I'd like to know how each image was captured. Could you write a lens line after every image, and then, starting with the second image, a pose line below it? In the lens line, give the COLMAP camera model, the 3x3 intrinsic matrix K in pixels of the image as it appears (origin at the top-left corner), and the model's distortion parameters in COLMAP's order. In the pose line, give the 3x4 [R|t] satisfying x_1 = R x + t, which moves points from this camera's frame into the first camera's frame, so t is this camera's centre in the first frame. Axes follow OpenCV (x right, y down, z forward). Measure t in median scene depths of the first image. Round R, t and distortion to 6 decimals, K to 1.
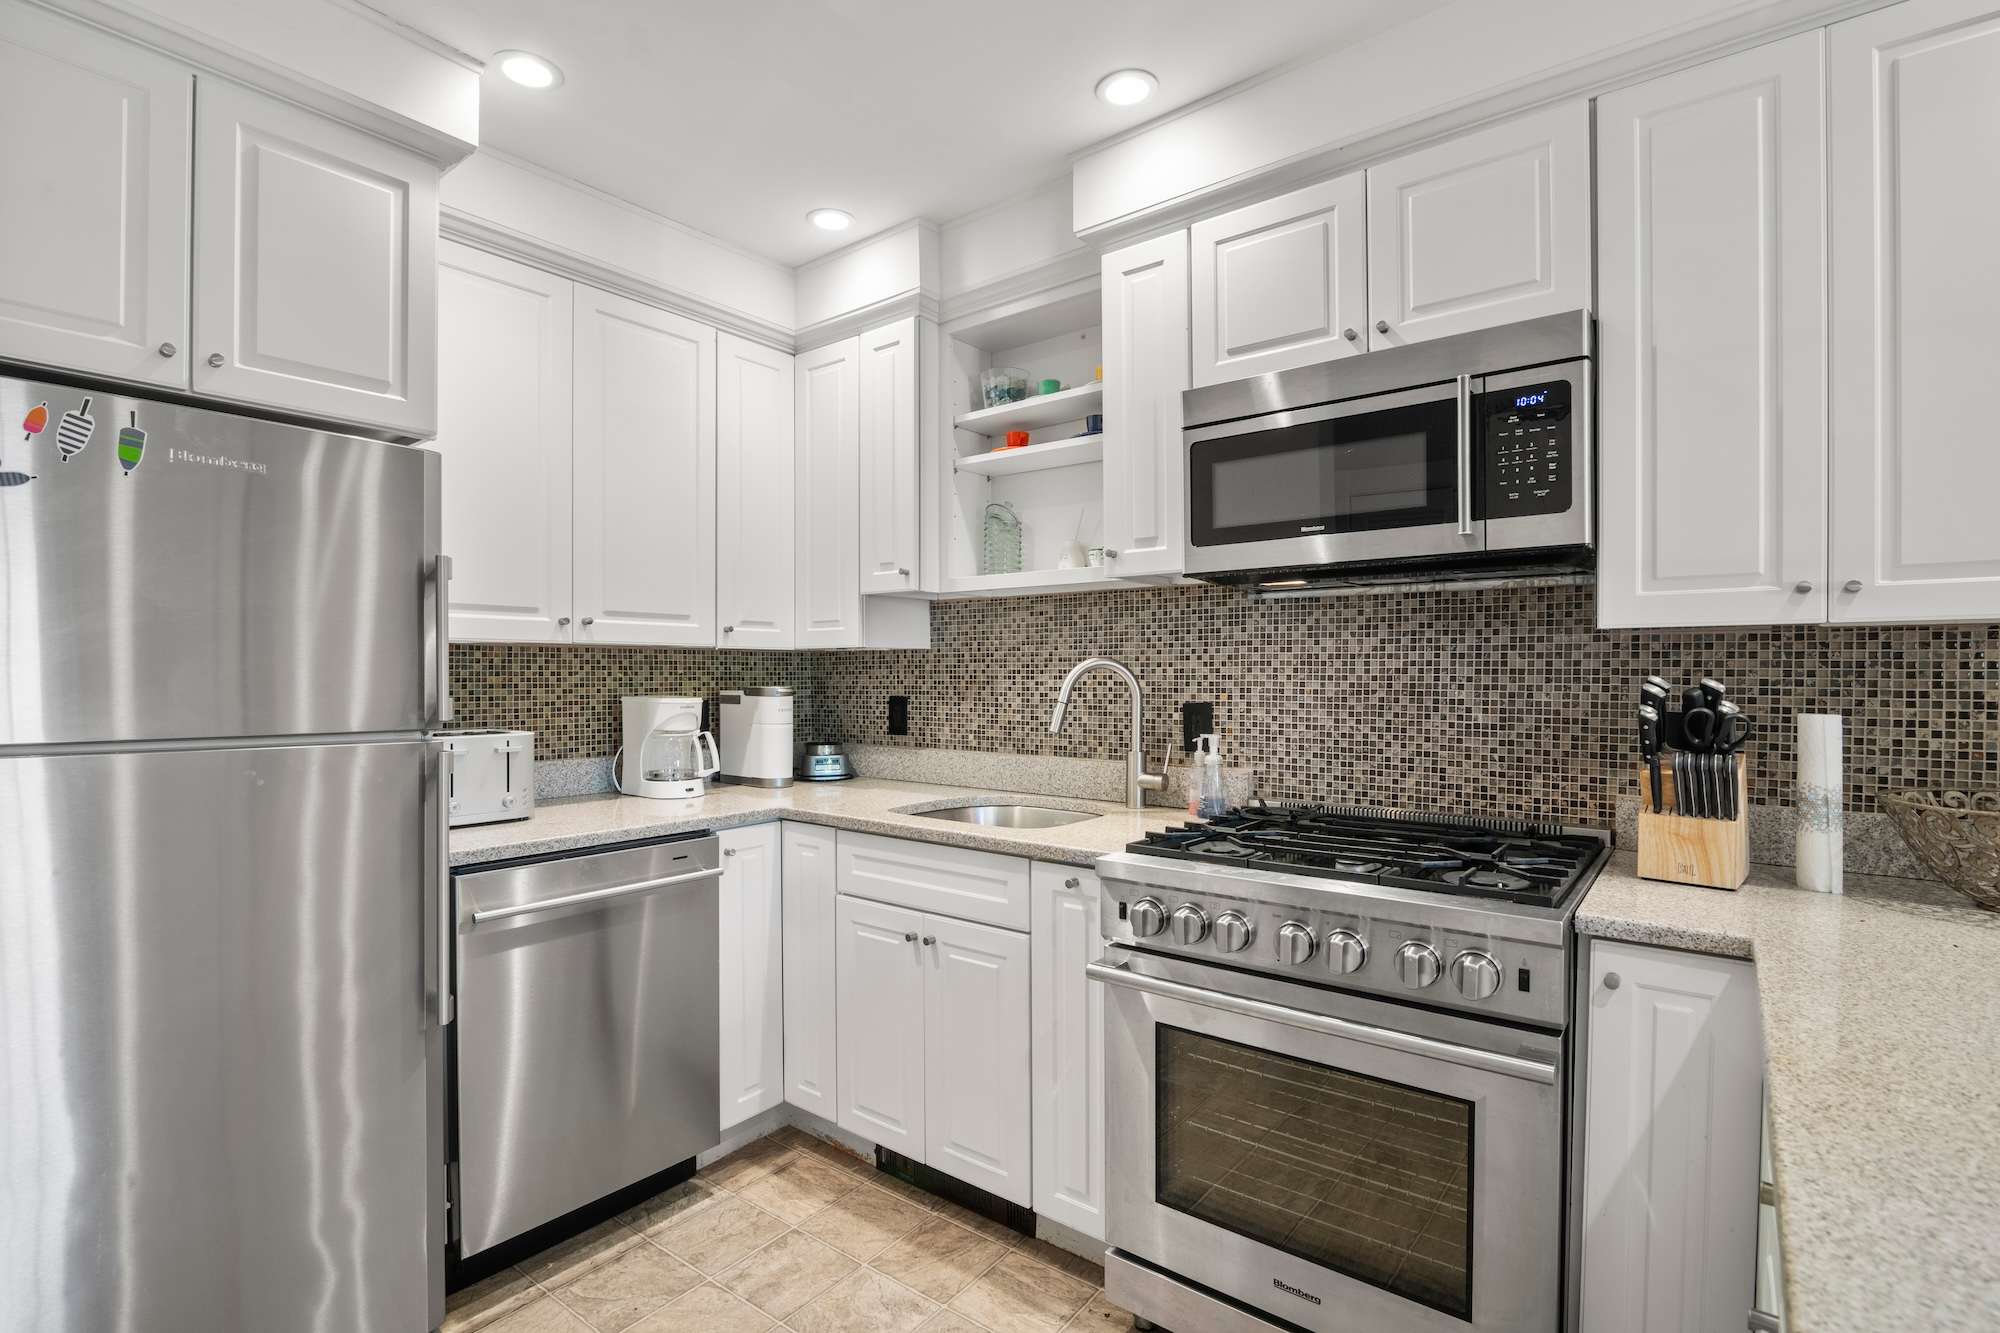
lens RADIAL K [[939.8, 0, 998.8], [0, 939.8, 670.0], [0, 0, 1]] dist [-0.002357, -0.000269]
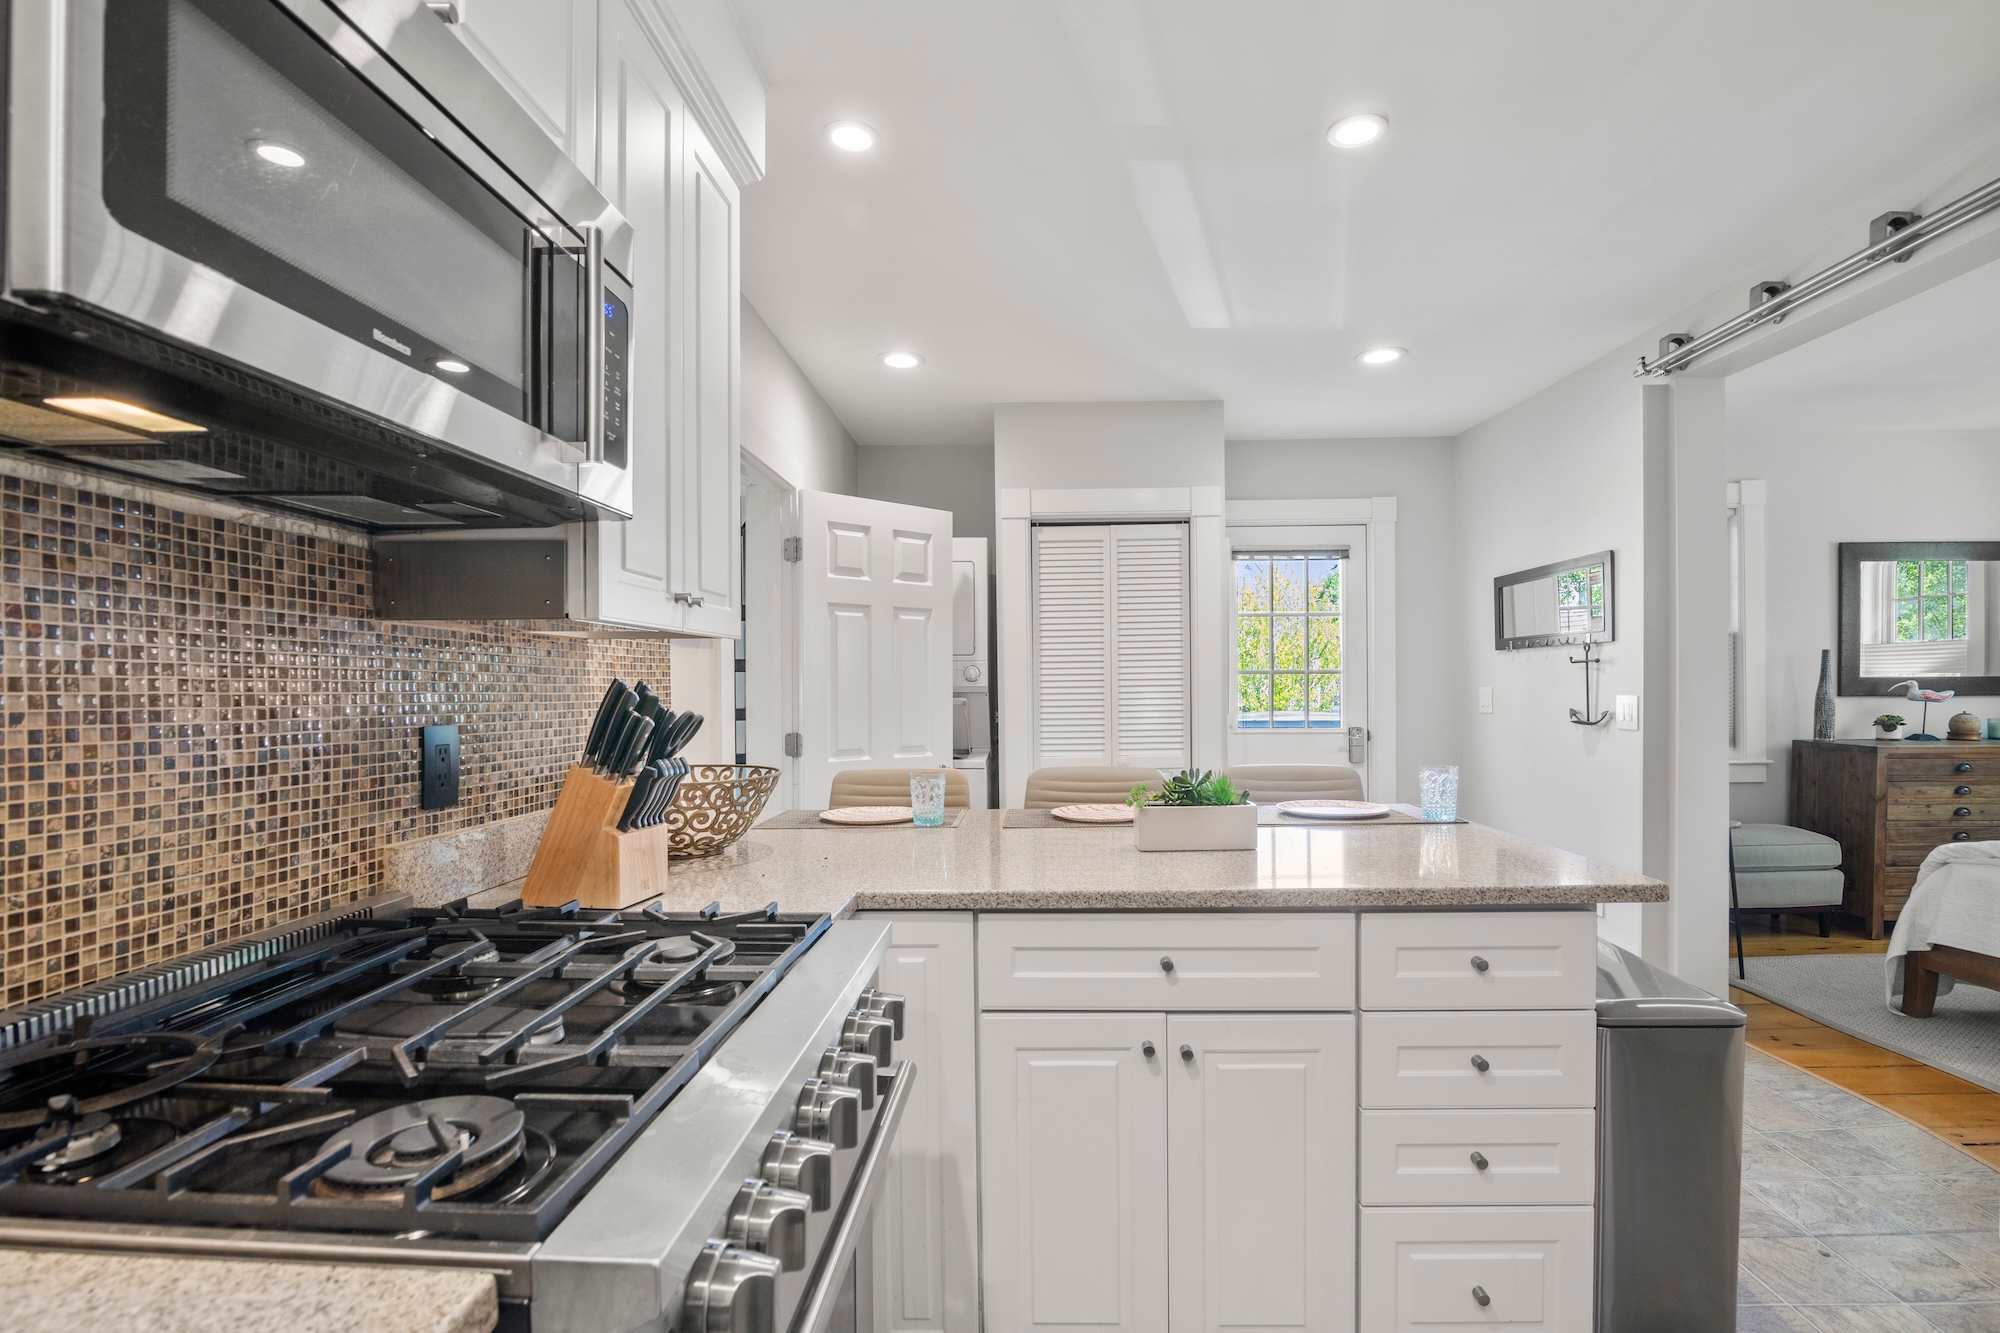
lens RADIAL K [[939.8, 0, 1004.7], [0, 939.8, 683.2], [0, 0, 1]] dist [-0.002357, -0.000269]
pose [[-0.581963, -0.000911, 0.813215, -0.179995], [-0.007802, 0.999960, -0.004463, 0.007193], [-0.813178, -0.008942, -0.581947, 0.935751]]
